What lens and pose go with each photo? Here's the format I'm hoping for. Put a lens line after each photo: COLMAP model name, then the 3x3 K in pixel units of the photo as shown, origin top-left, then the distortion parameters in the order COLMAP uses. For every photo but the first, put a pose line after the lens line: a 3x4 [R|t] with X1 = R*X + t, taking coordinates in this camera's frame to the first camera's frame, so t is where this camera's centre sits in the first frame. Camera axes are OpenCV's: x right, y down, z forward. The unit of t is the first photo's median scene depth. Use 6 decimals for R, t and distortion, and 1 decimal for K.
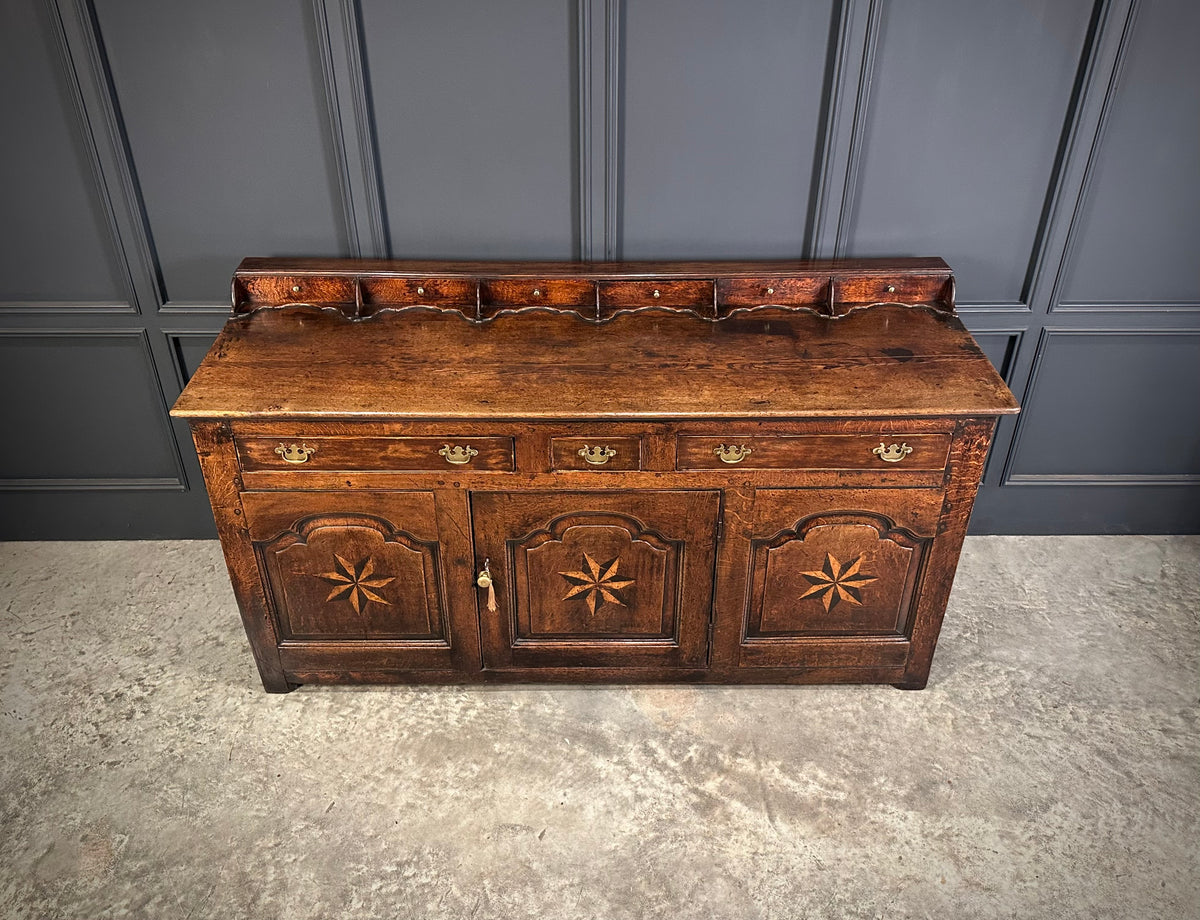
lens RADIAL K [[954.9, 0, 621.7], [0, 954.9, 473.8], [0, 0, 1]] dist [0.188460, -0.374867]
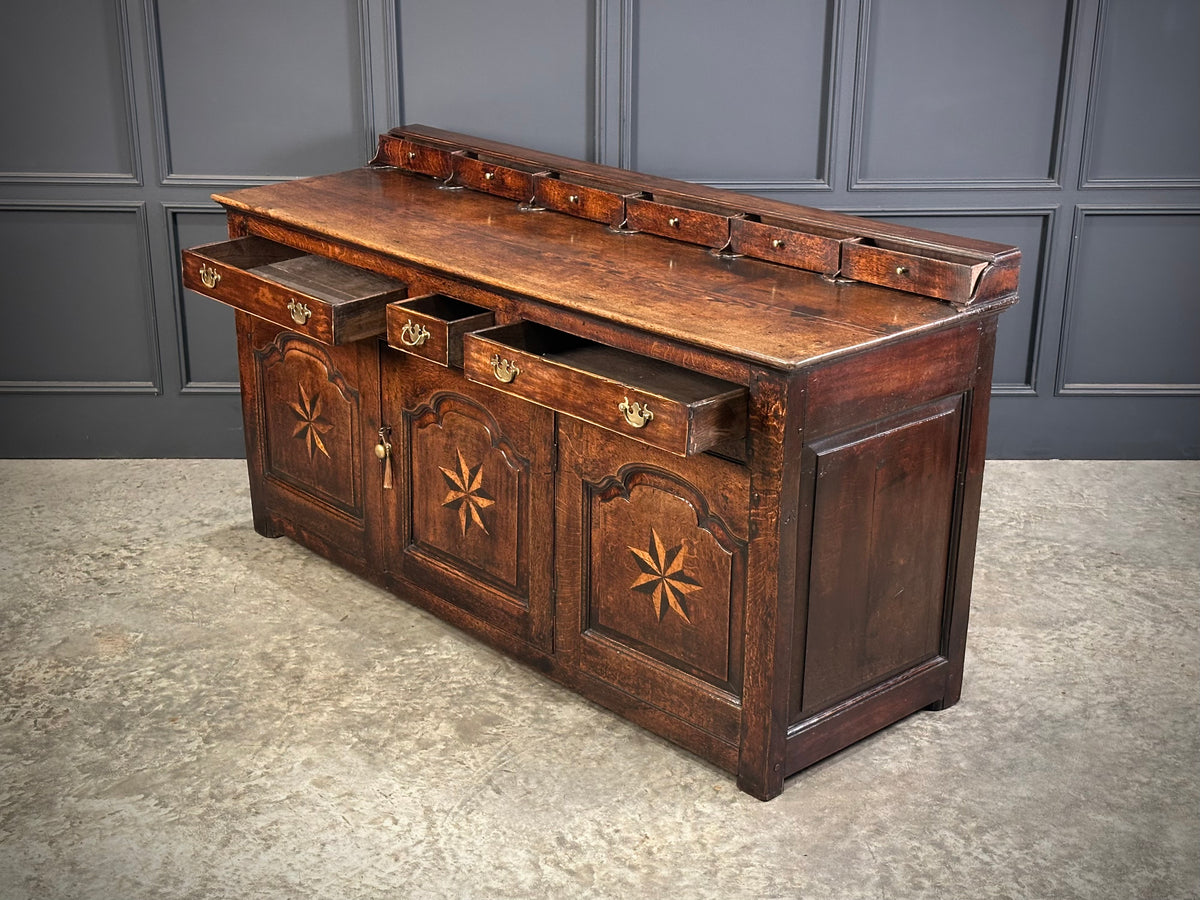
lens RADIAL K [[1629.4, 0, 631.5], [0, 1629.4, 451.9], [0, 0, 1]] dist [0.163140, -0.218853]
pose [[0.999991, -0.003493, 0.002391, -0.010572], [0.003923, 0.976917, -0.213584, 0.514381], [-0.001589, 0.213591, 0.976922, -0.635652]]
